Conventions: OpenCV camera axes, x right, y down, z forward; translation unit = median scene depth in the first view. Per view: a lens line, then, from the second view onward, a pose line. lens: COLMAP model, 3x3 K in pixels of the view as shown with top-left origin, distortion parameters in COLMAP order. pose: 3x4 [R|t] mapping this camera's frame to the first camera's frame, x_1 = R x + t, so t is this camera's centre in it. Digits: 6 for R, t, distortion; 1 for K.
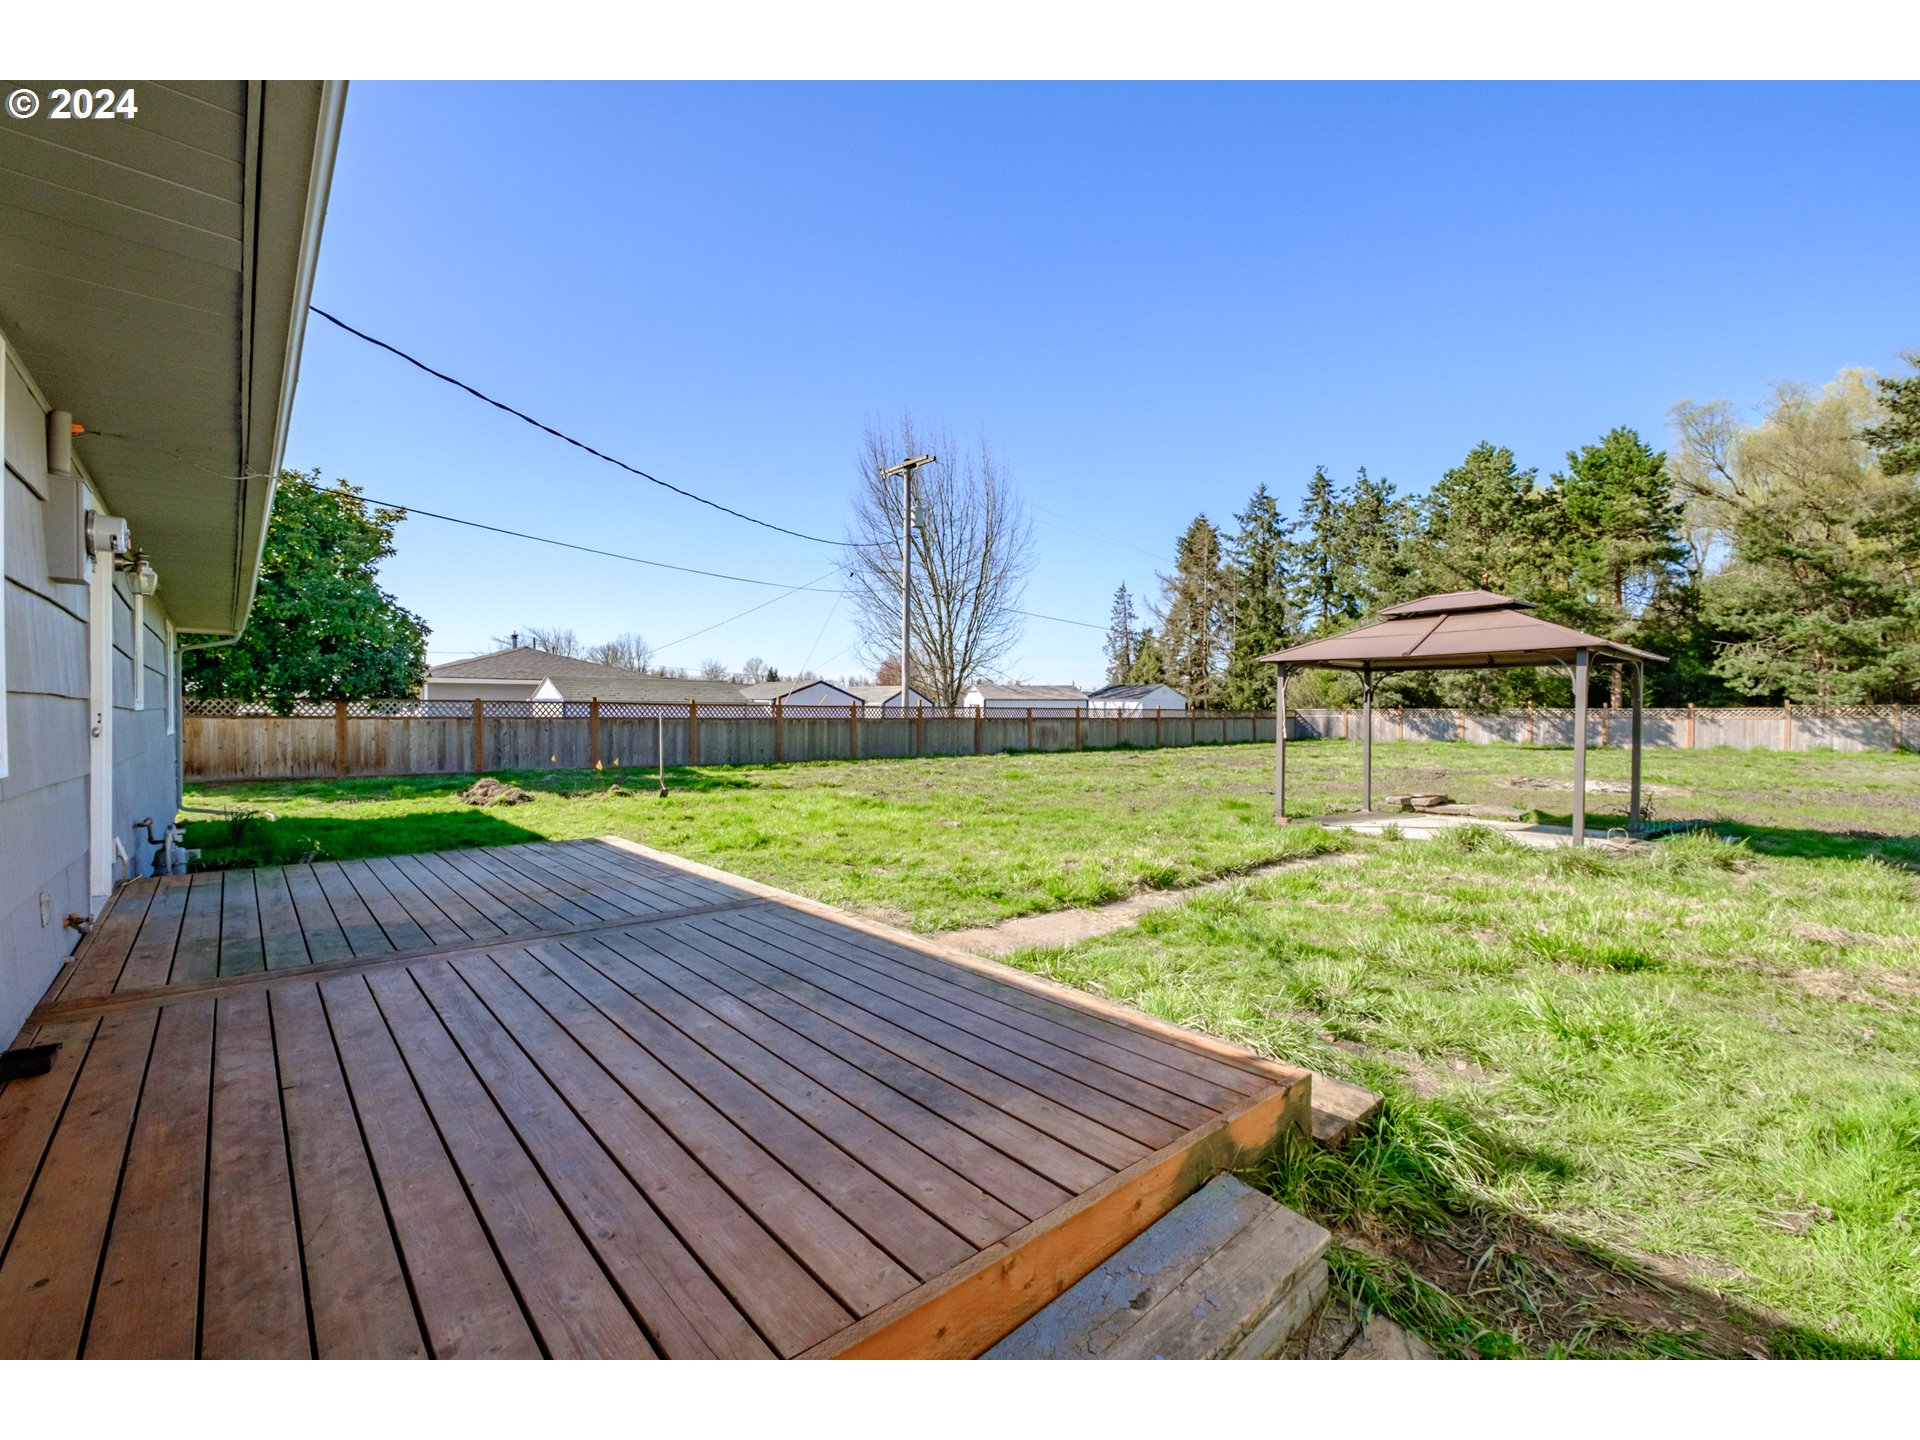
lens RADIAL K [[817.2, 0, 951.7], [0, 817.2, 719.8], [0, 0, 1]] dist [-0.001239, 0.000389]
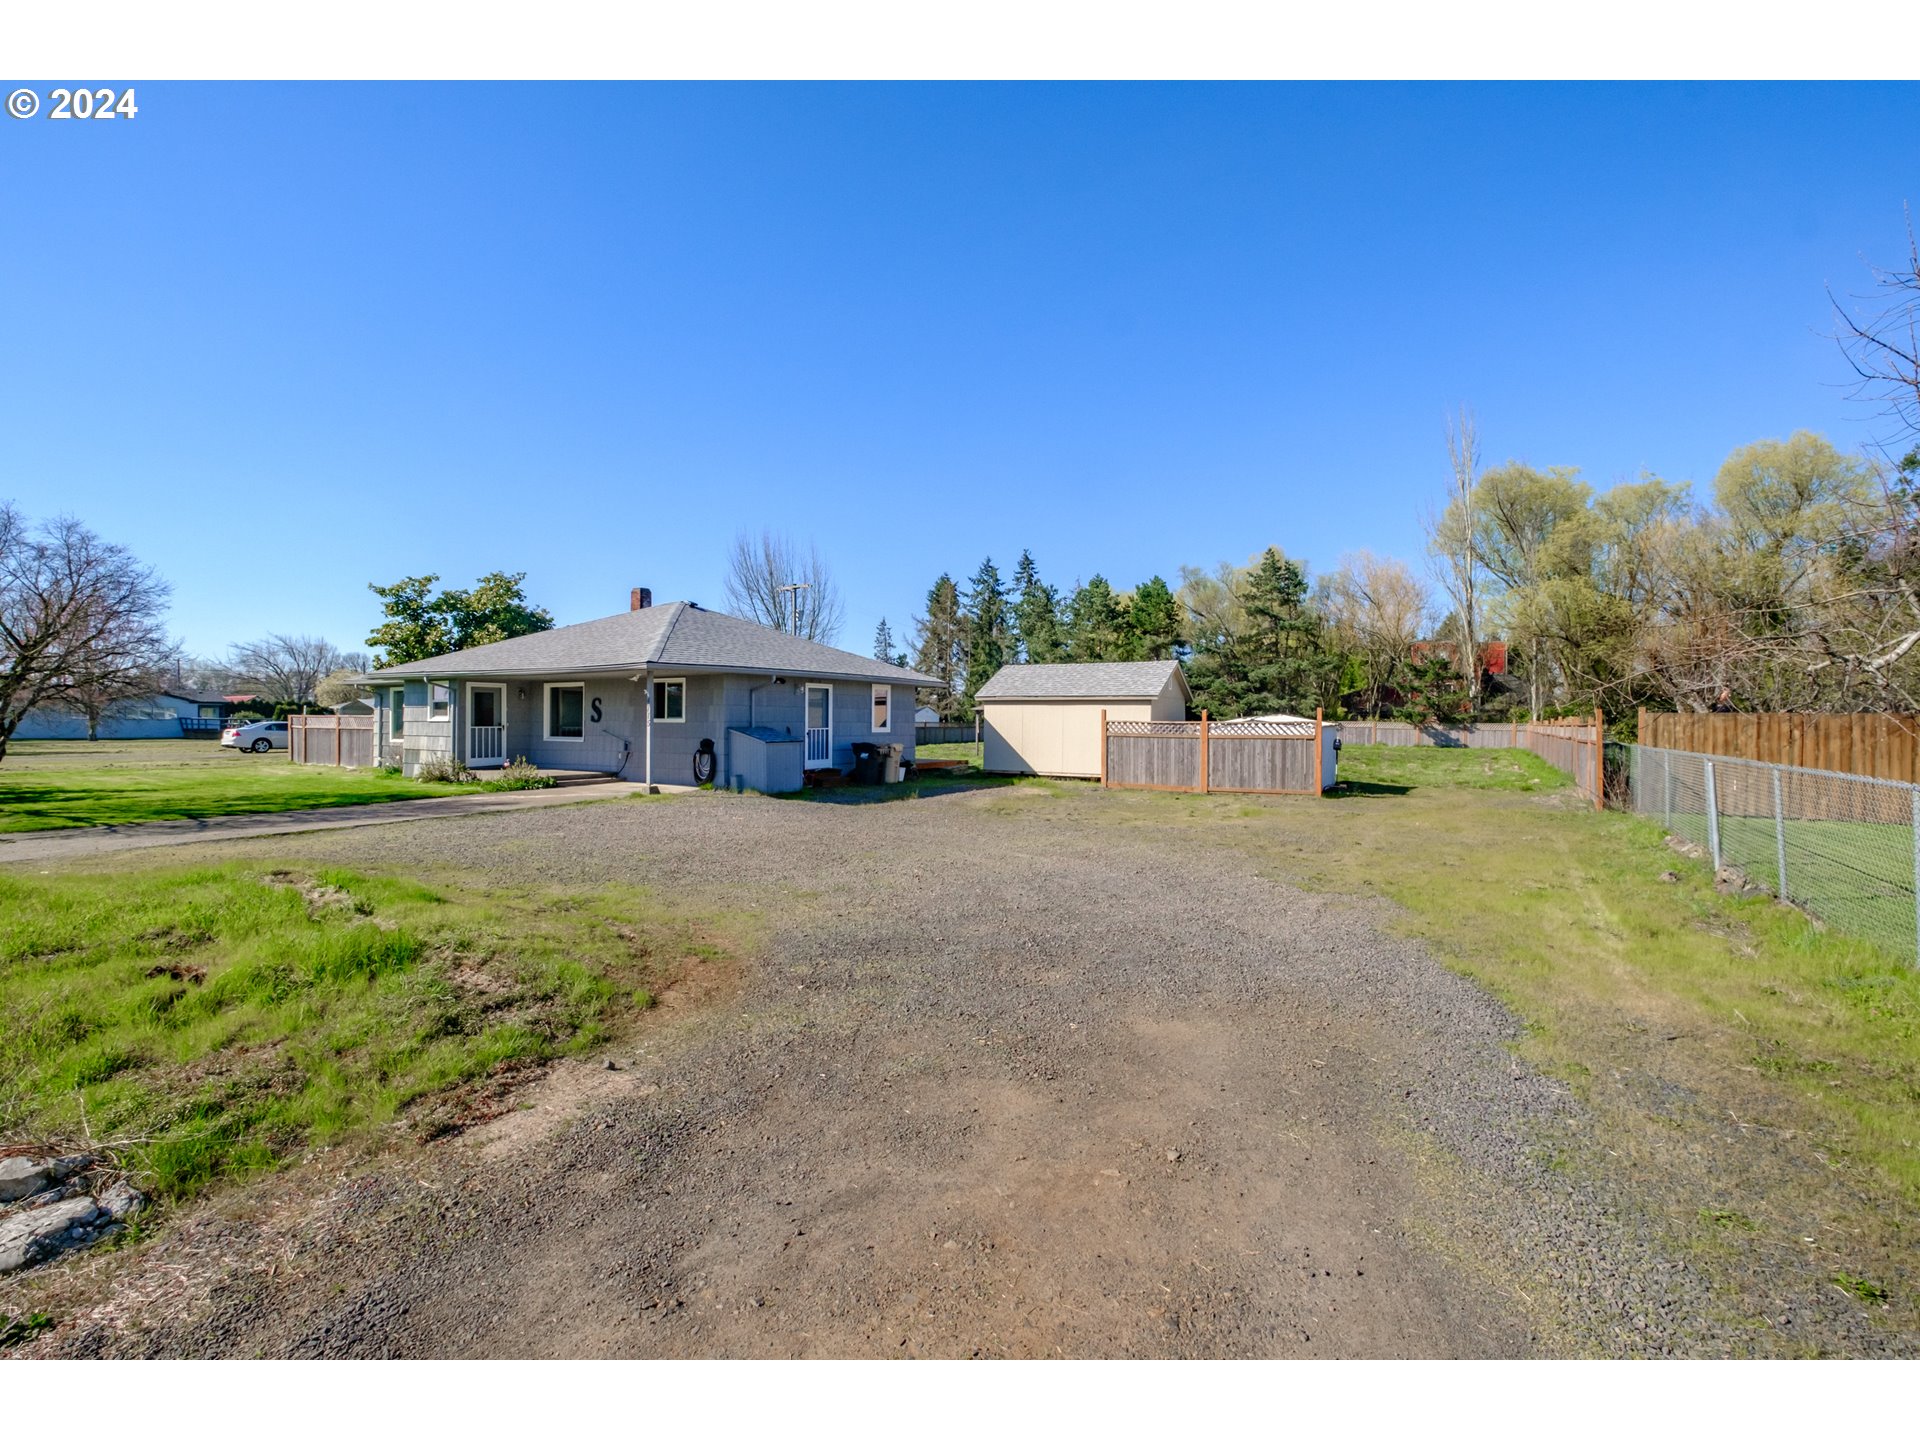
lens RADIAL K [[817.2, 0, 958.1], [0, 817.2, 725.2], [0, 0, 1]] dist [-0.001239, 0.000389]
pose [[0.950285, -0.001261, 0.311378, -0.094731], [0.003115, 0.999980, -0.005457, 0.001438], [-0.311365, 0.006155, 0.950270, -0.285220]]
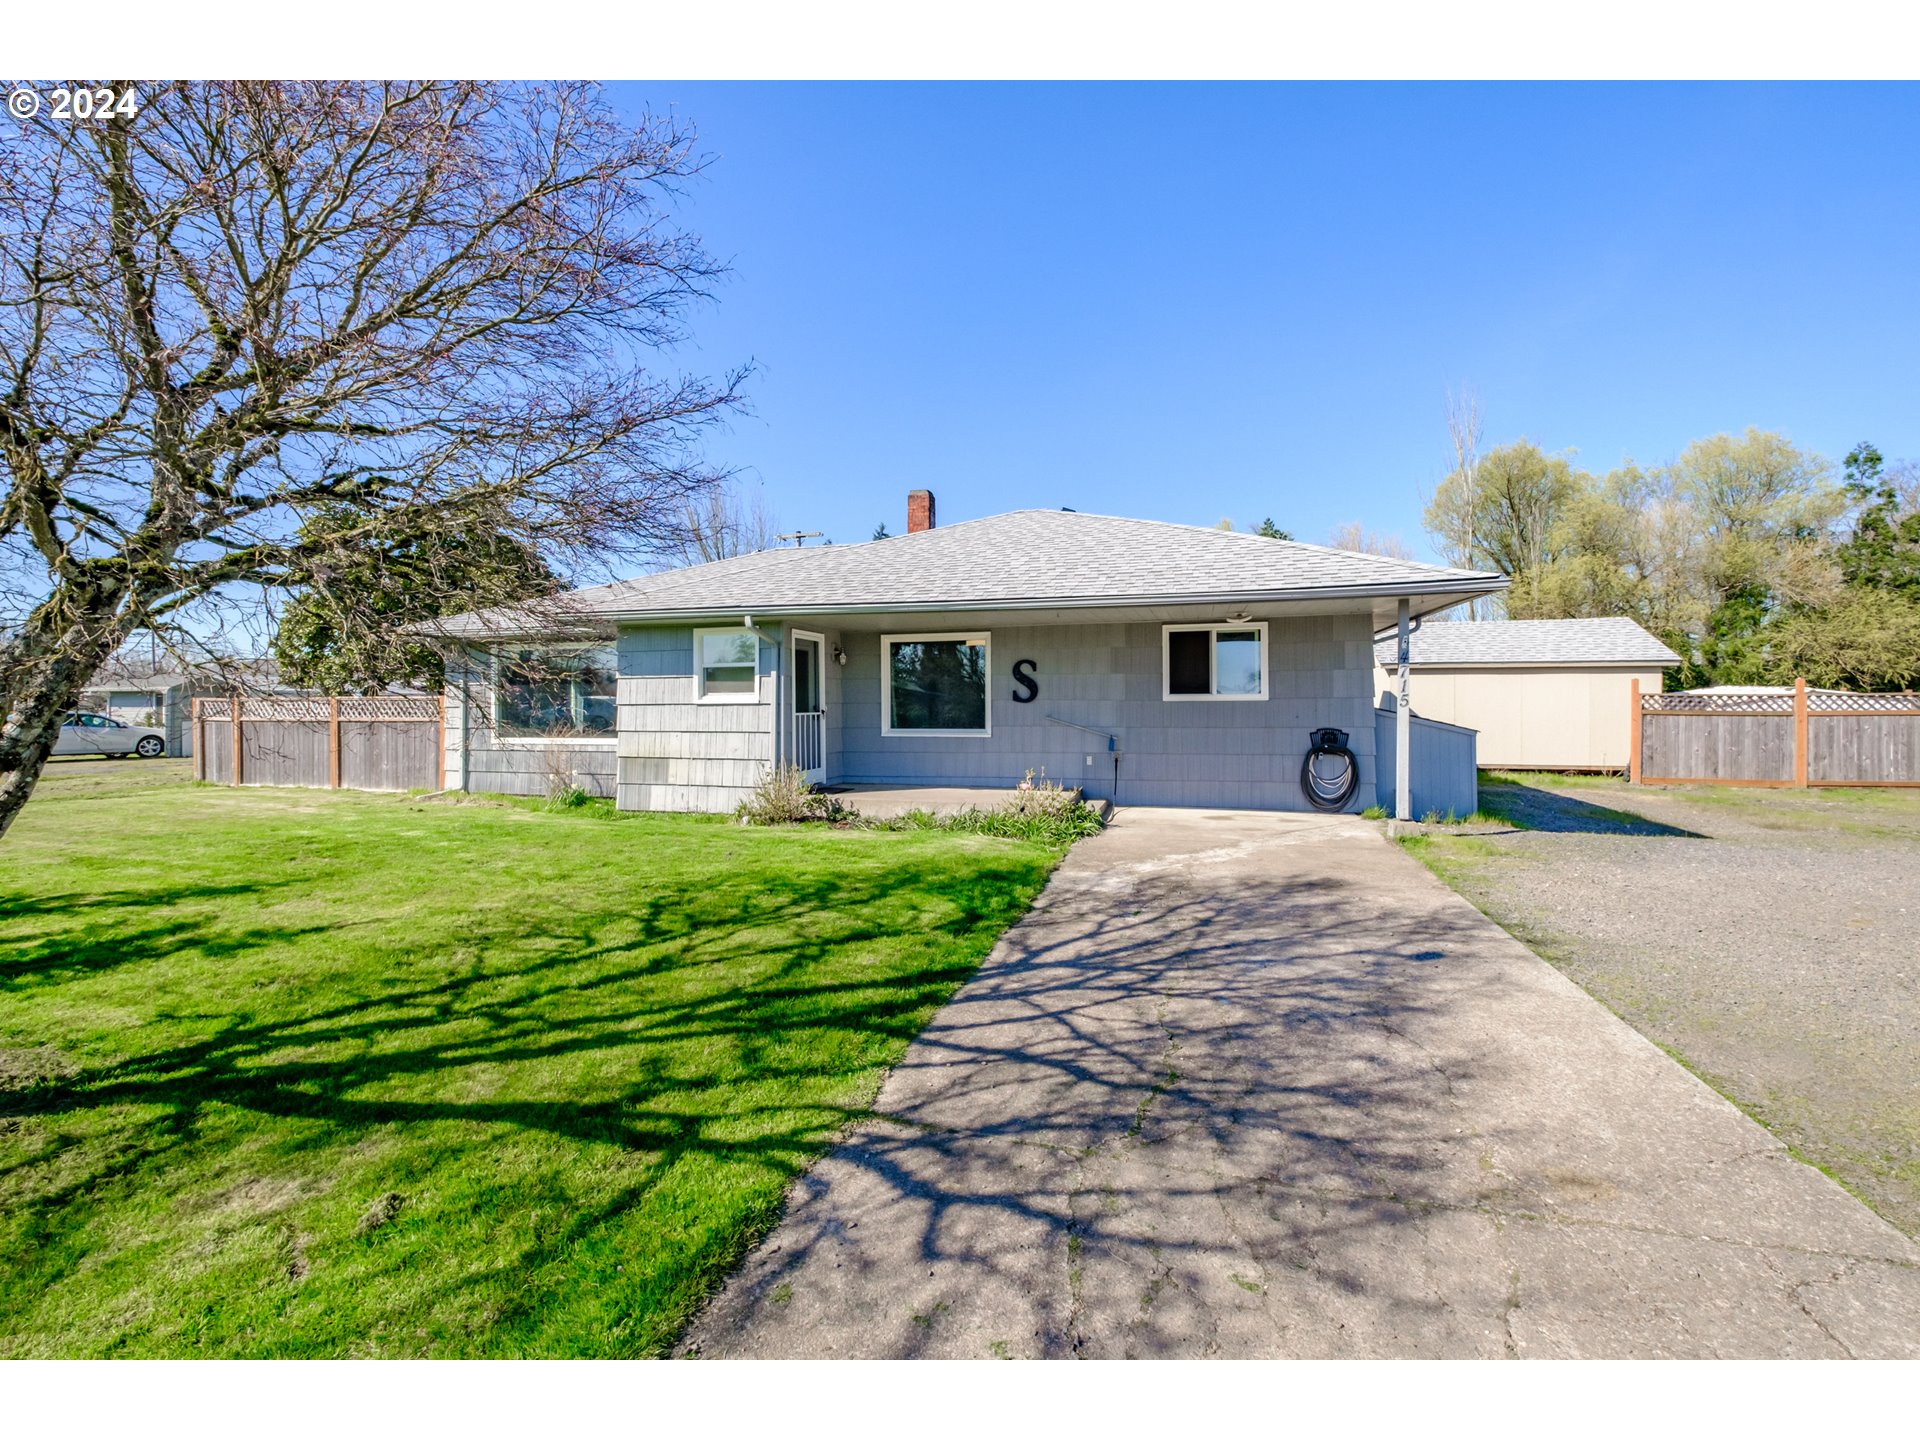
lens RADIAL K [[817.2, 0, 962.0], [0, 817.2, 708.0], [0, 0, 1]] dist [-0.001239, 0.000389]
pose [[0.849815, -0.012267, 0.526938, -0.388013], [0.015661, 0.999875, -0.001980, -0.002514], [-0.526848, 0.009935, 0.849901, 0.123700]]
